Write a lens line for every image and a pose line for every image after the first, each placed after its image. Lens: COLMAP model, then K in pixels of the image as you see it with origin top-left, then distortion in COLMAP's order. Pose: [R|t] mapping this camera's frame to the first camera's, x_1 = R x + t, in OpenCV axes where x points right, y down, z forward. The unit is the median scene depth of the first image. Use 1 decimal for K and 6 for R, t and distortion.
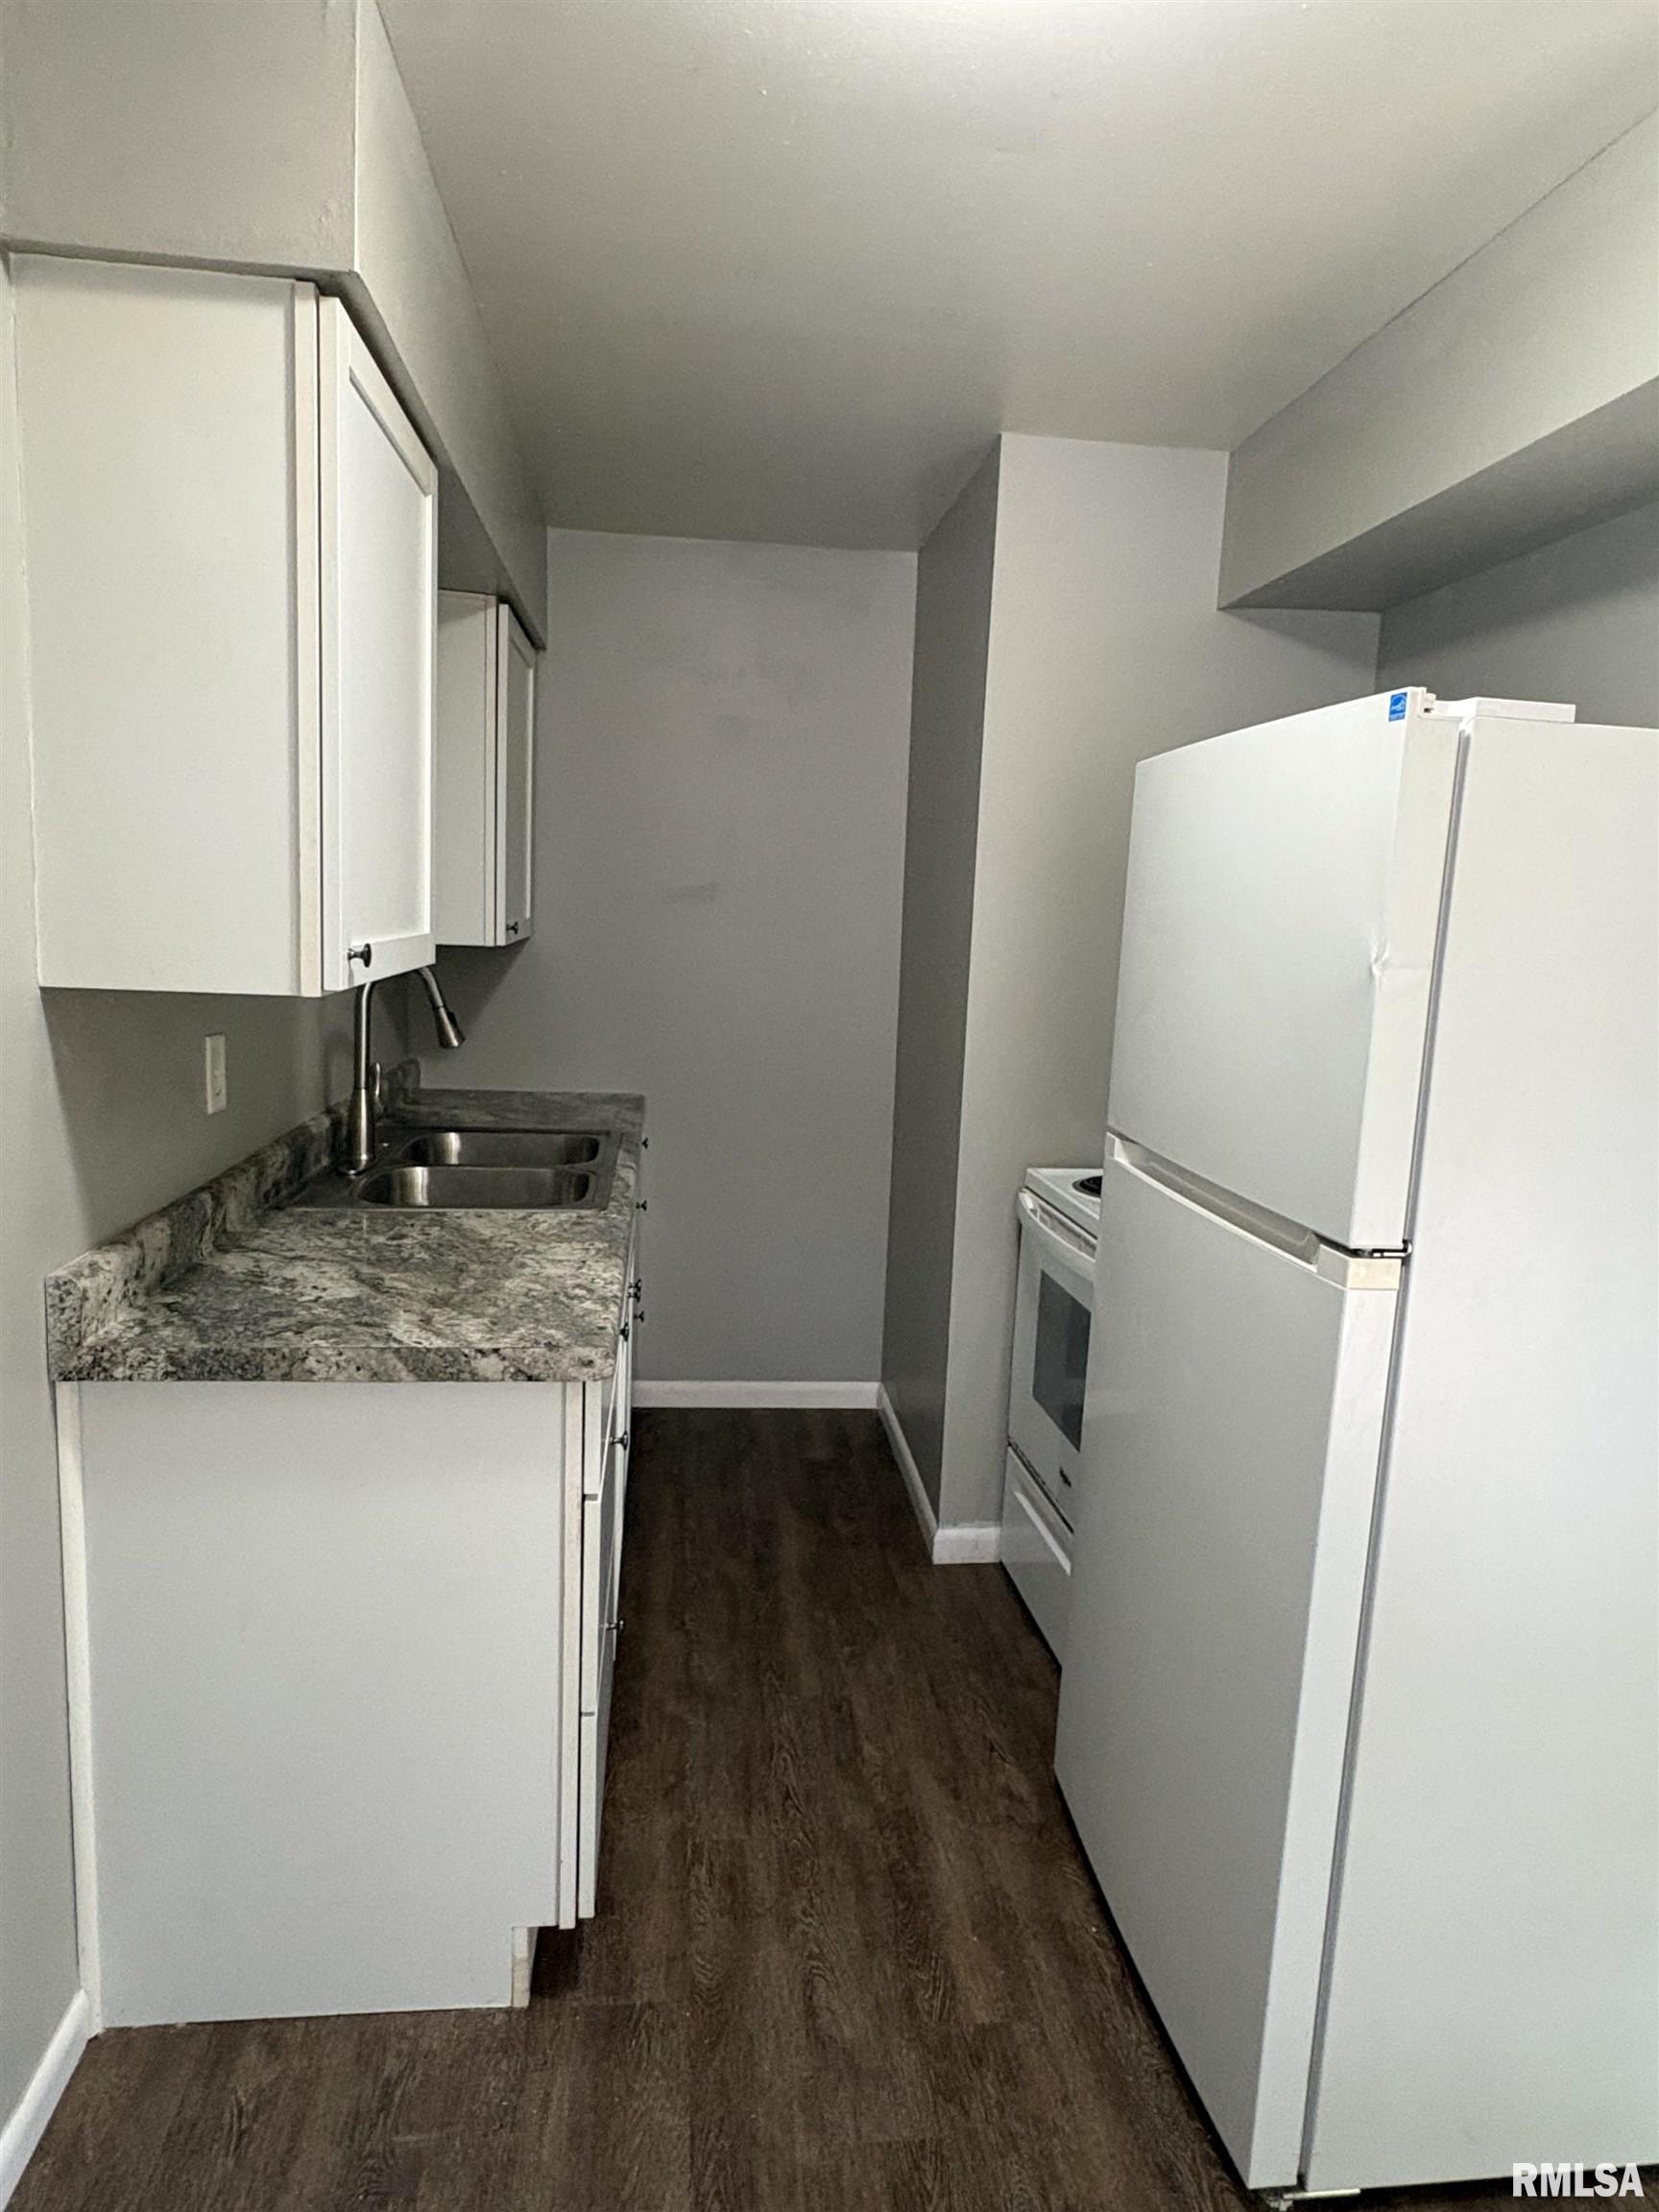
lens RADIAL K [[1353.6, 0, 823.4], [0, 1353.6, 1131.0], [0, 0, 1]] dist [0.000933, 0.003605]
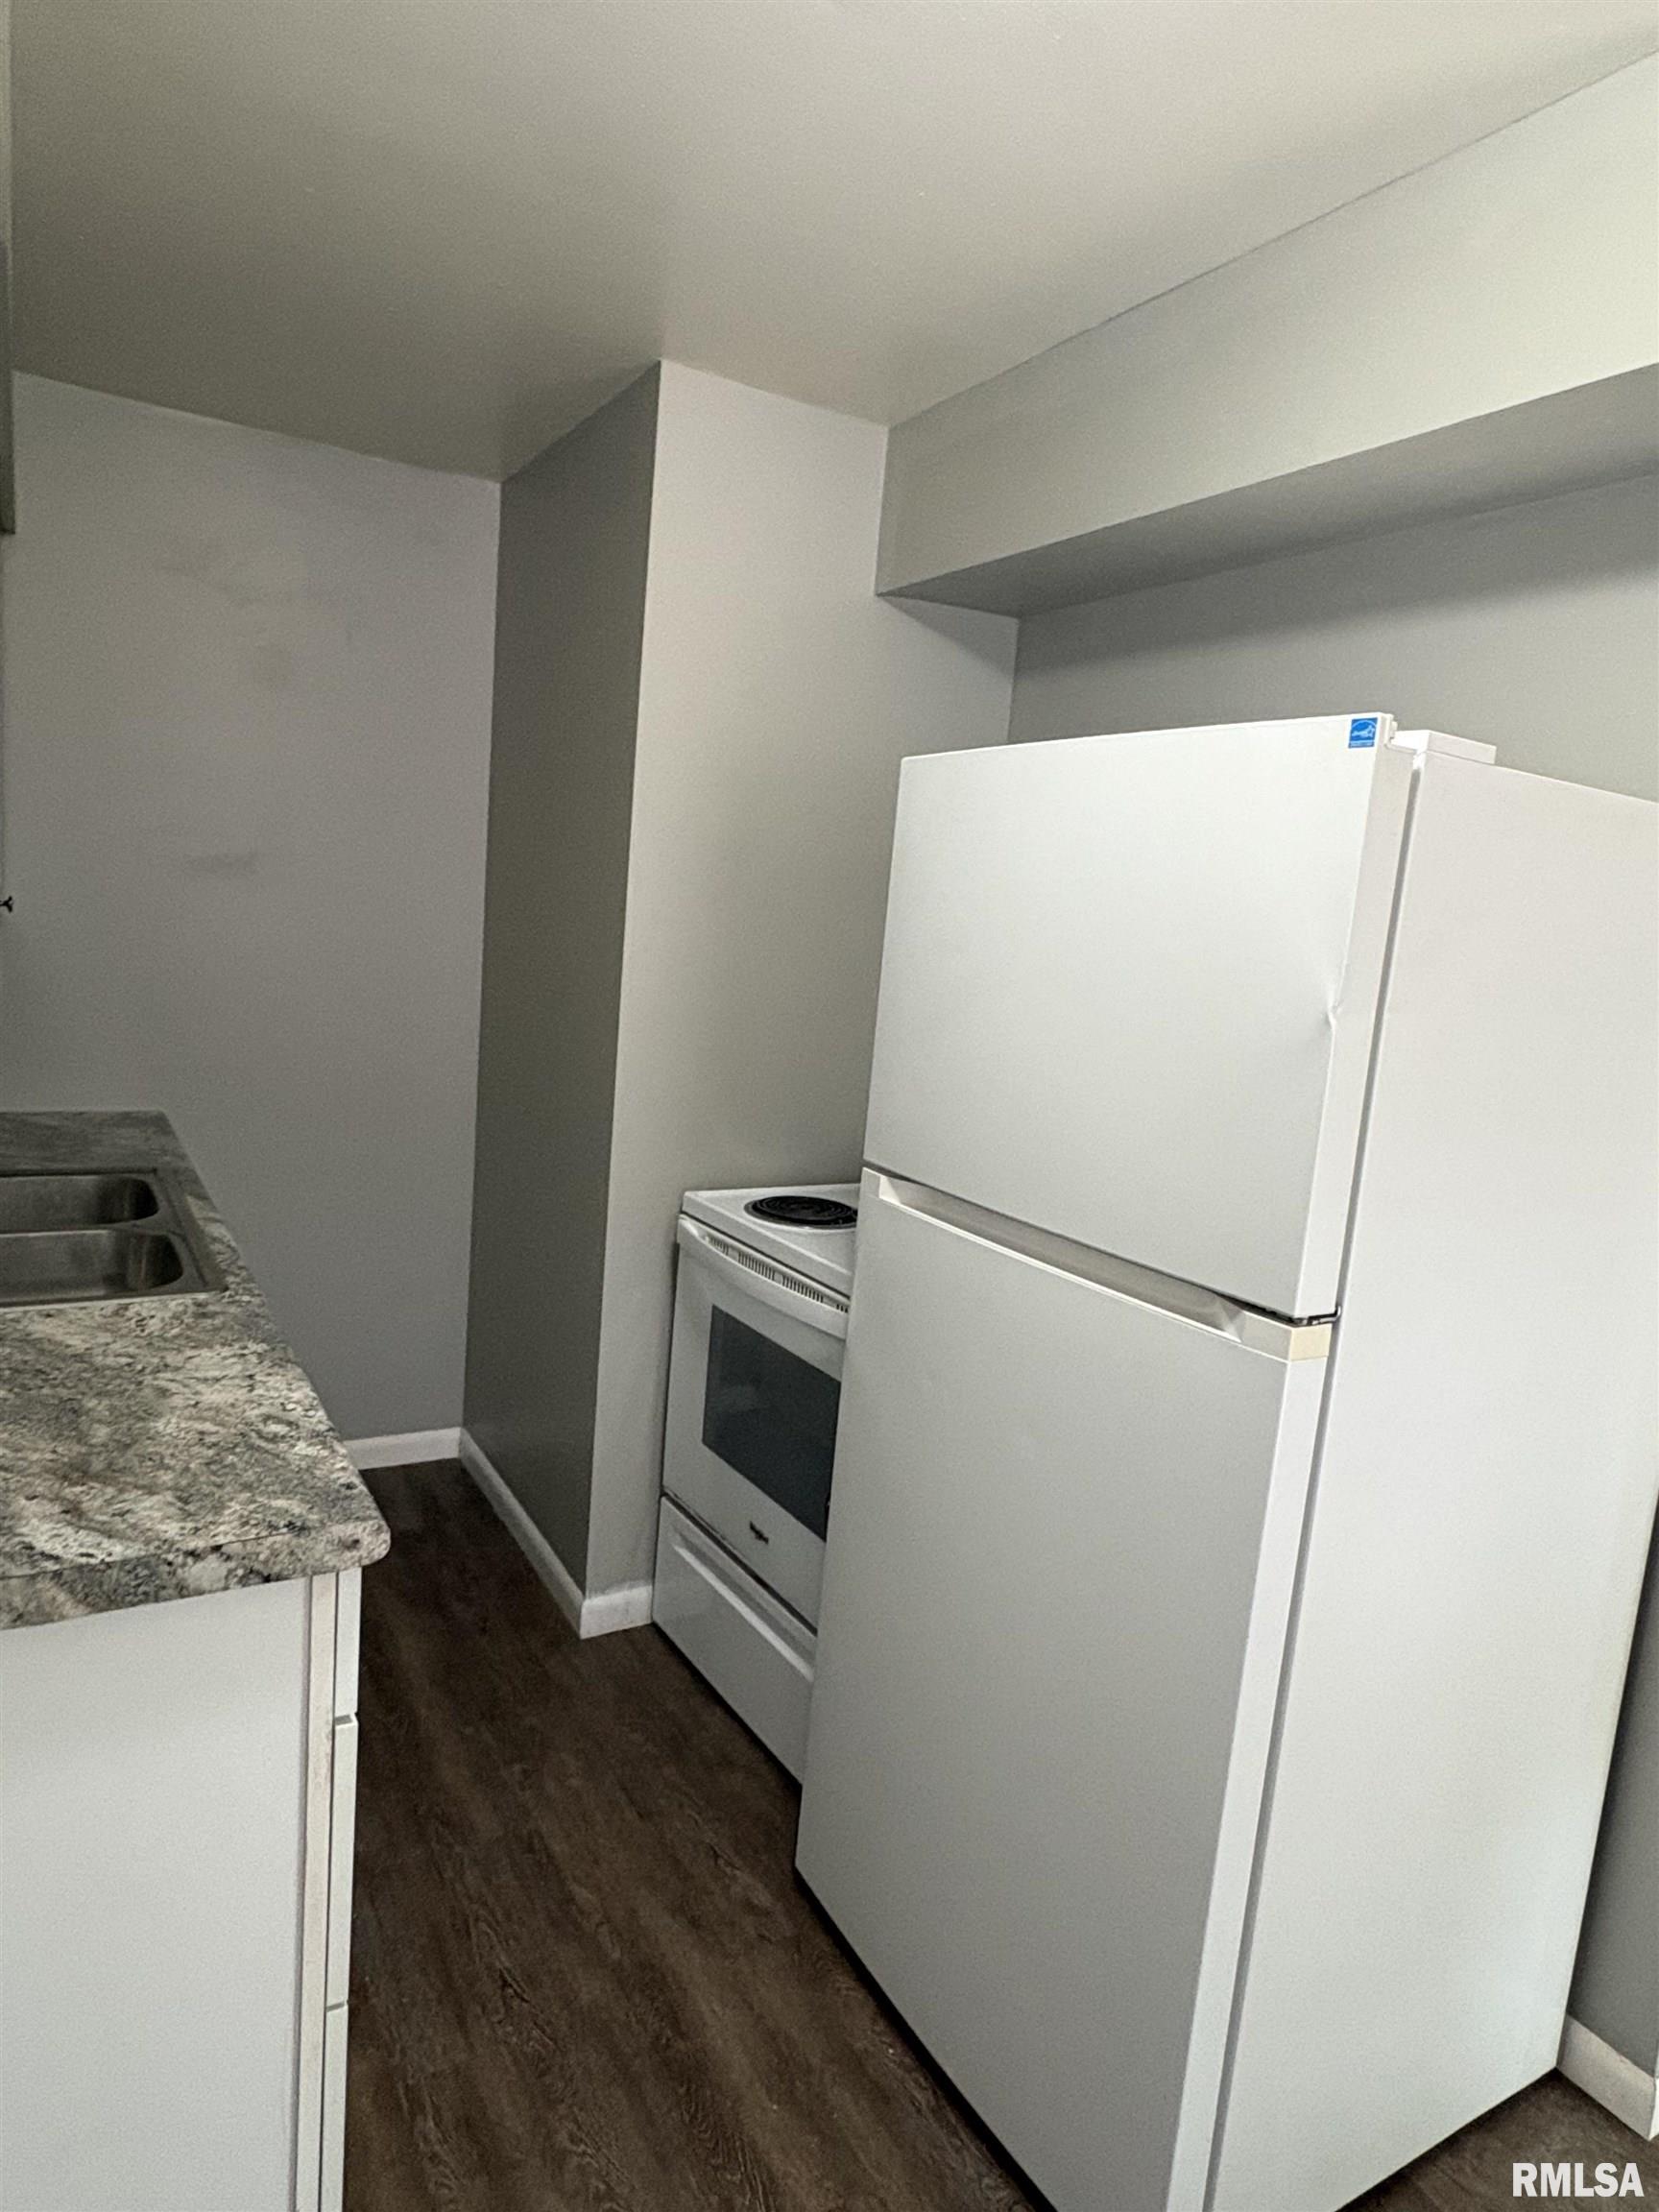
lens RADIAL K [[1353.6, 0, 823.4], [0, 1353.6, 1131.0], [0, 0, 1]] dist [0.000933, 0.003605]
pose [[0.914422, -0.033353, 0.403385, -0.183565], [0.025048, 0.999352, 0.025850, -0.048971], [-0.403986, -0.013534, 0.914665, 0.194816]]
